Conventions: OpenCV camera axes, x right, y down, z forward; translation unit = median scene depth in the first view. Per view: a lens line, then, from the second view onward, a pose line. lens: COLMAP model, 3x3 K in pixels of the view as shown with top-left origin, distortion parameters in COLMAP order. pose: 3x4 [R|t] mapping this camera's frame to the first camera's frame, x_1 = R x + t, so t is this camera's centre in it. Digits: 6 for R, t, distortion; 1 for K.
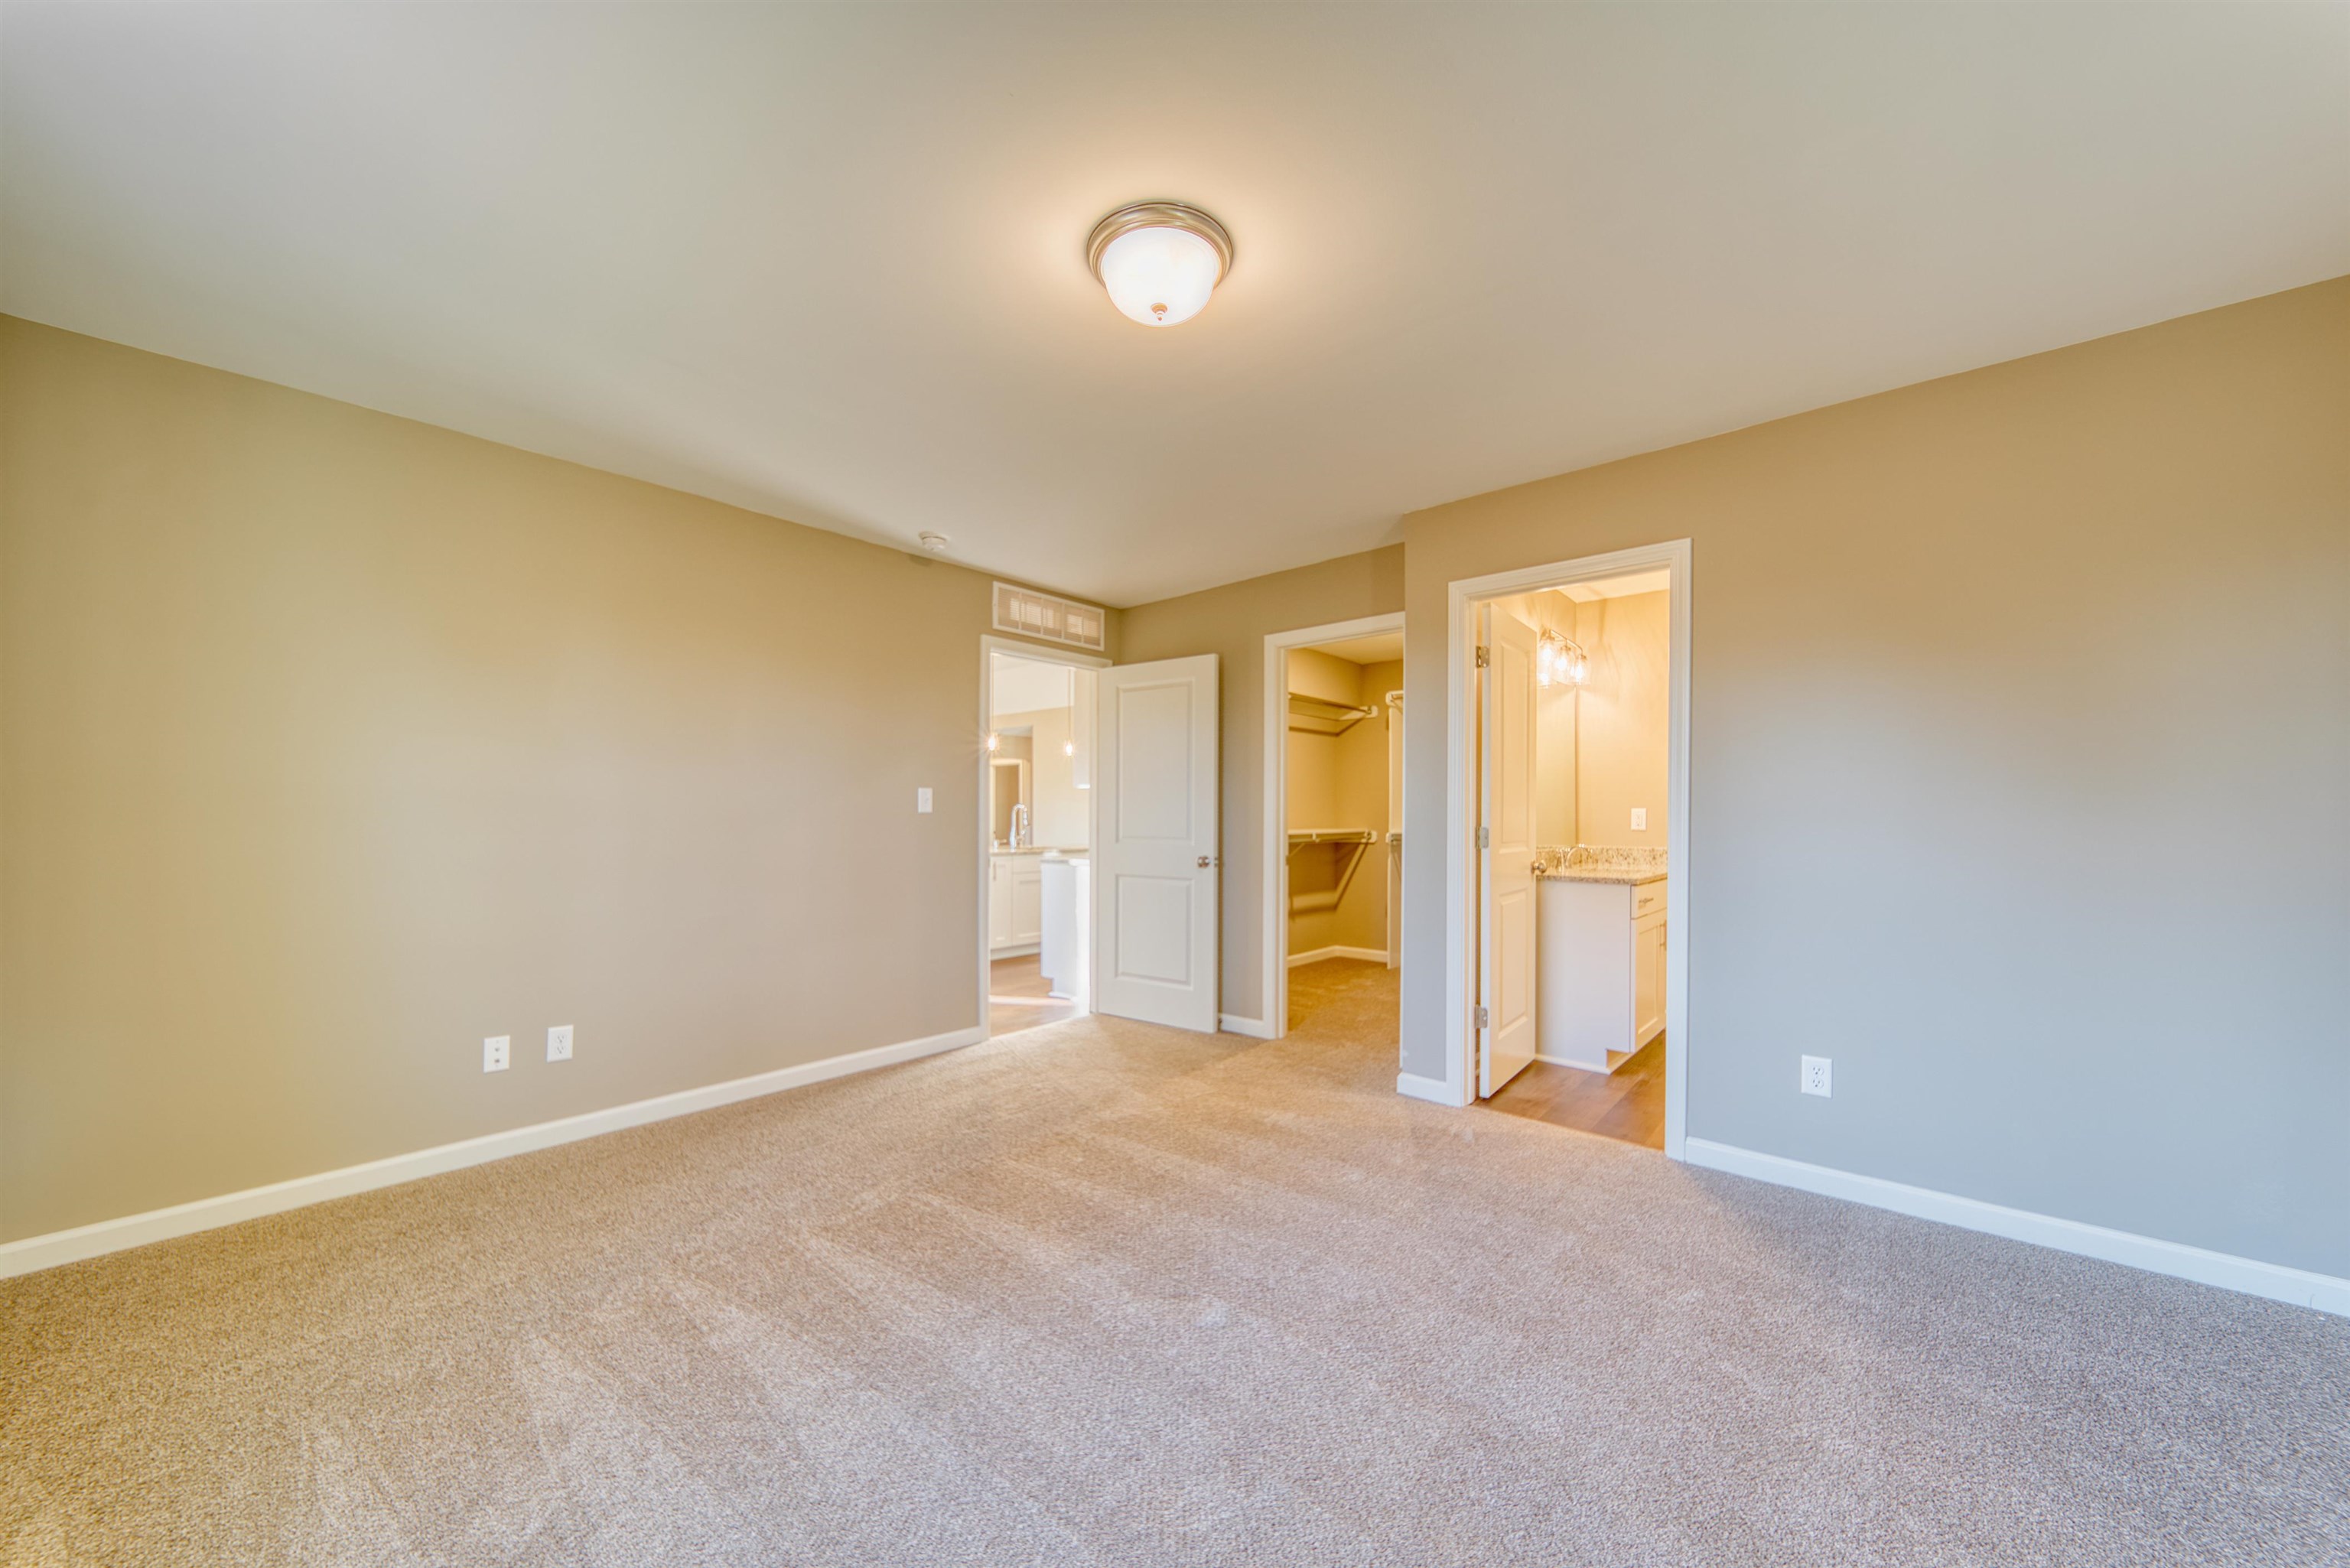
lens RADIAL K [[841.5, 0, 1163.7], [0, 841.5, 816.1], [0, 0, 1]] dist [-0.002486, -0.000508]
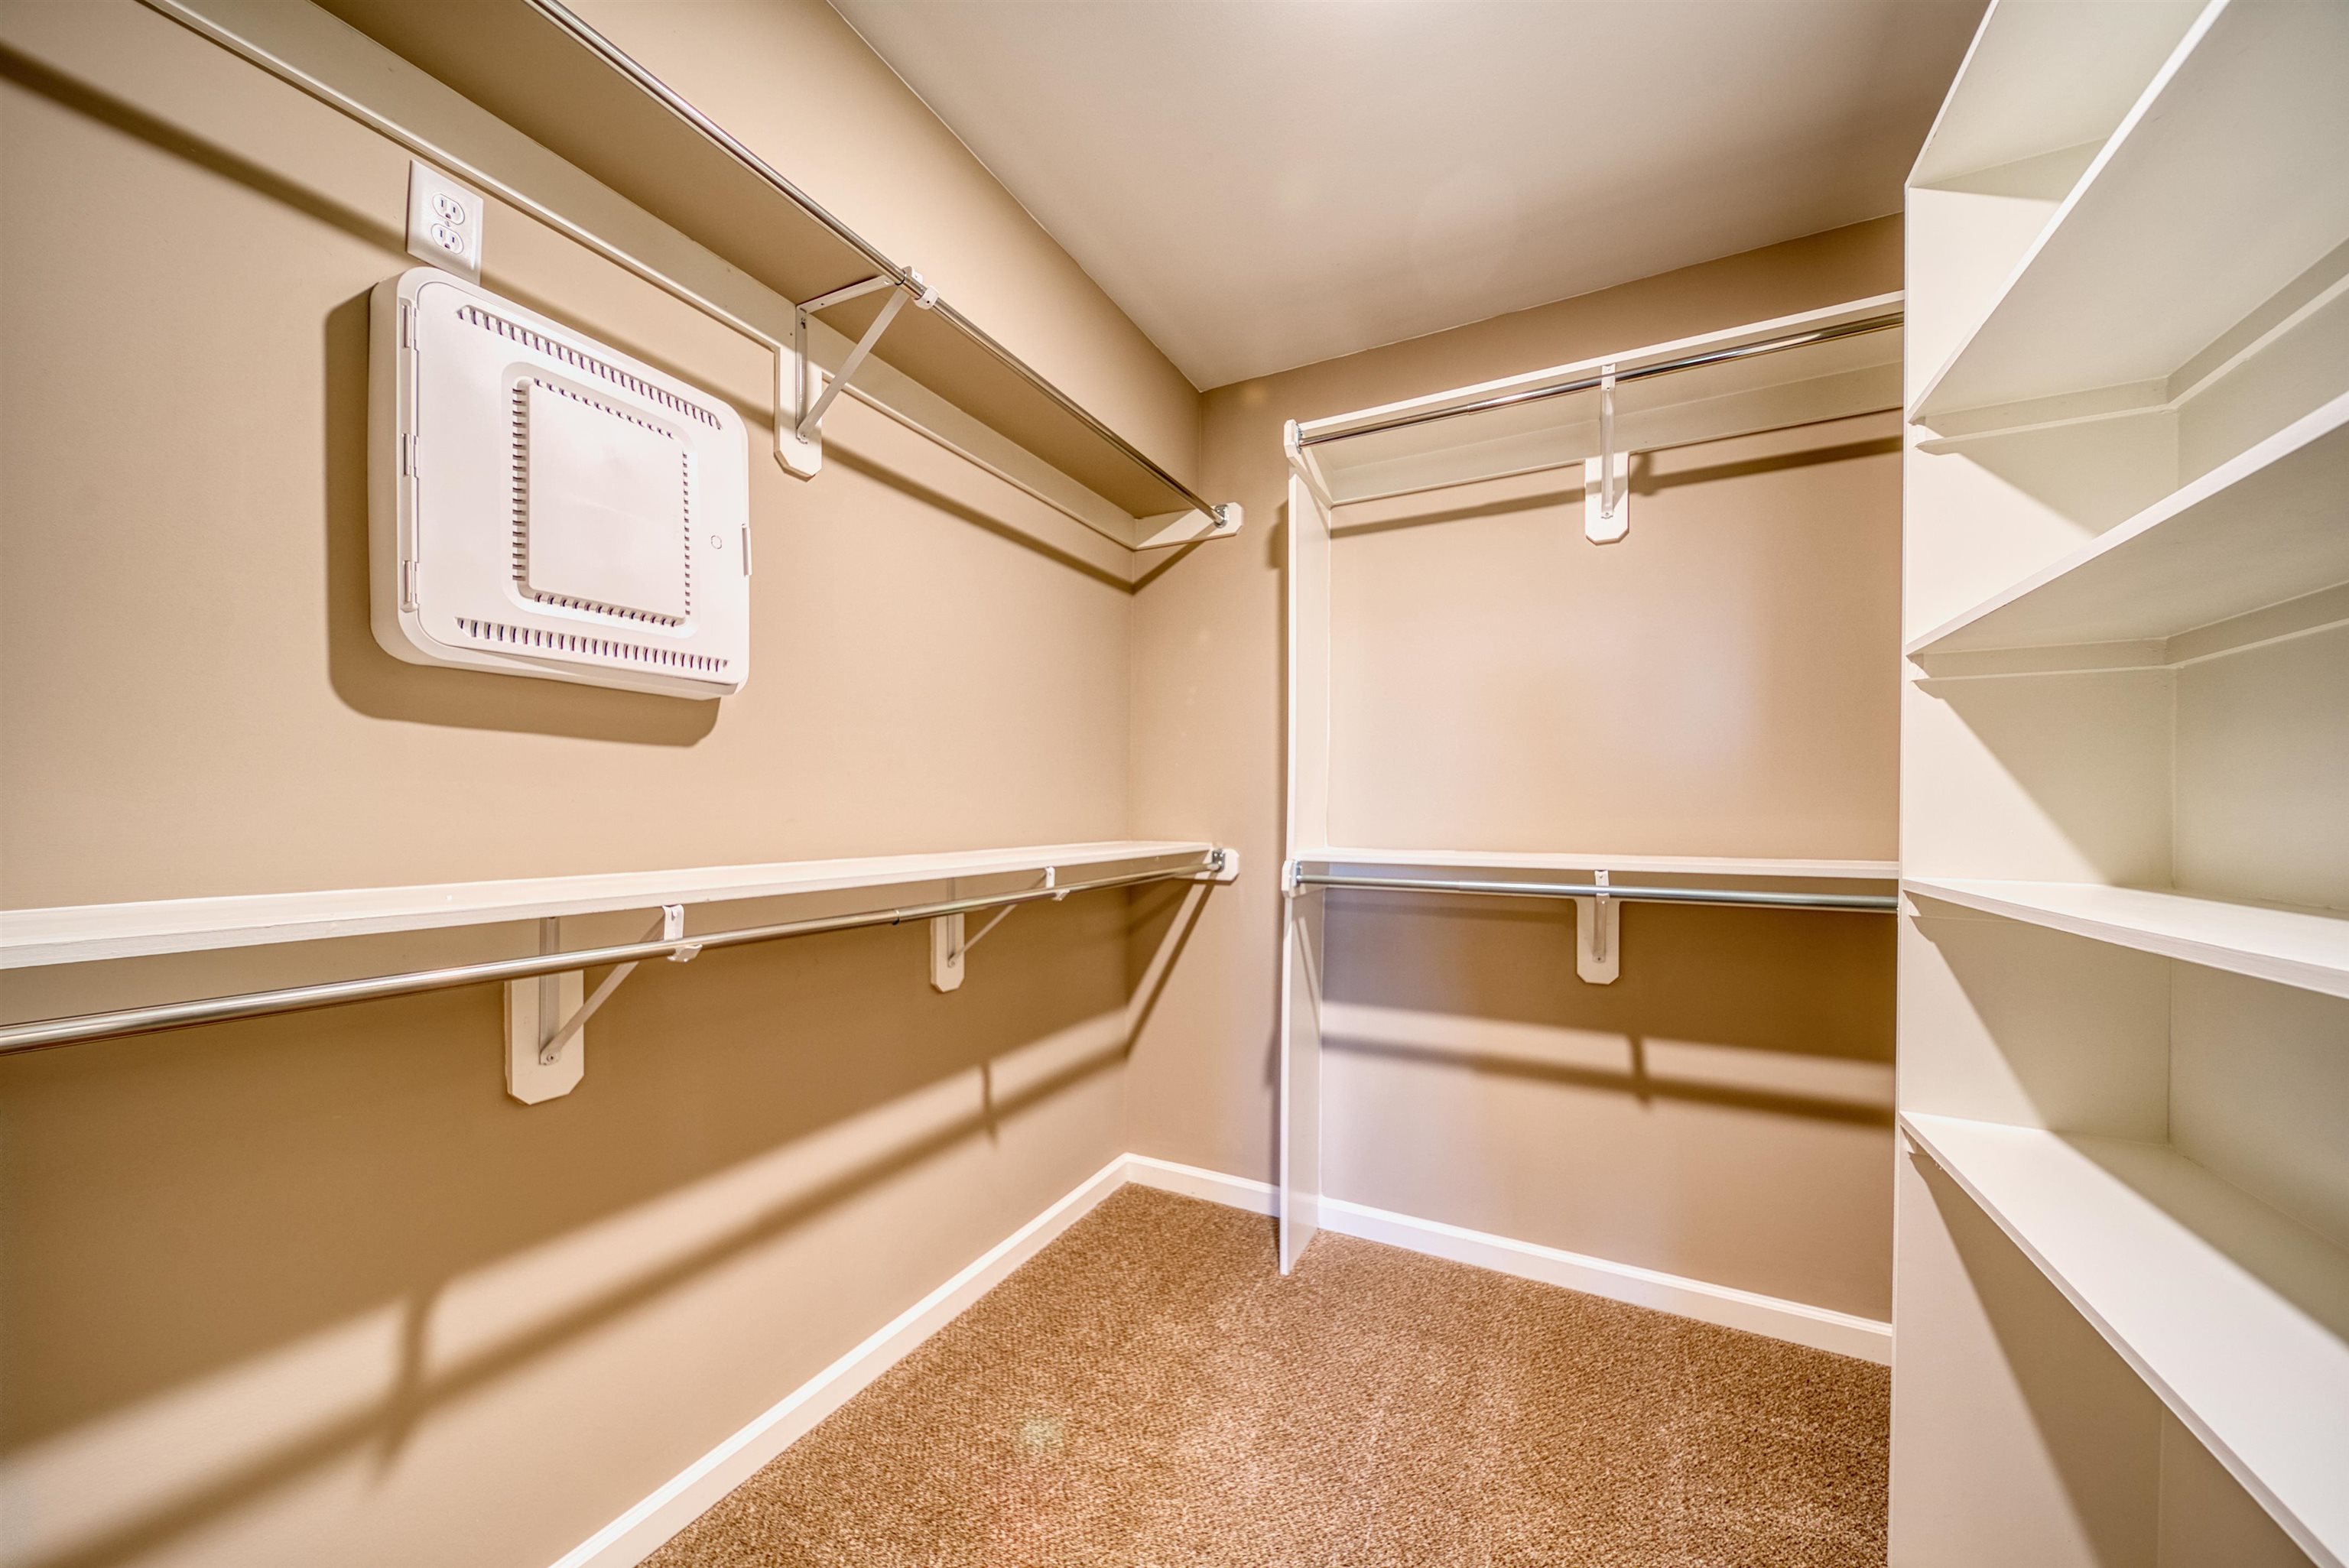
lens RADIAL K [[841.1, 0, 1163.2], [0, 841.1, 816.1], [0, 0, 1]] dist [-0.002486, -0.000508]
pose [[0.971906, 0.000151, 0.235371, 0.135420], [-0.000636, 0.999998, 0.001987, 0.003052], [-0.235370, -0.002081, 0.971904, 0.651537]]
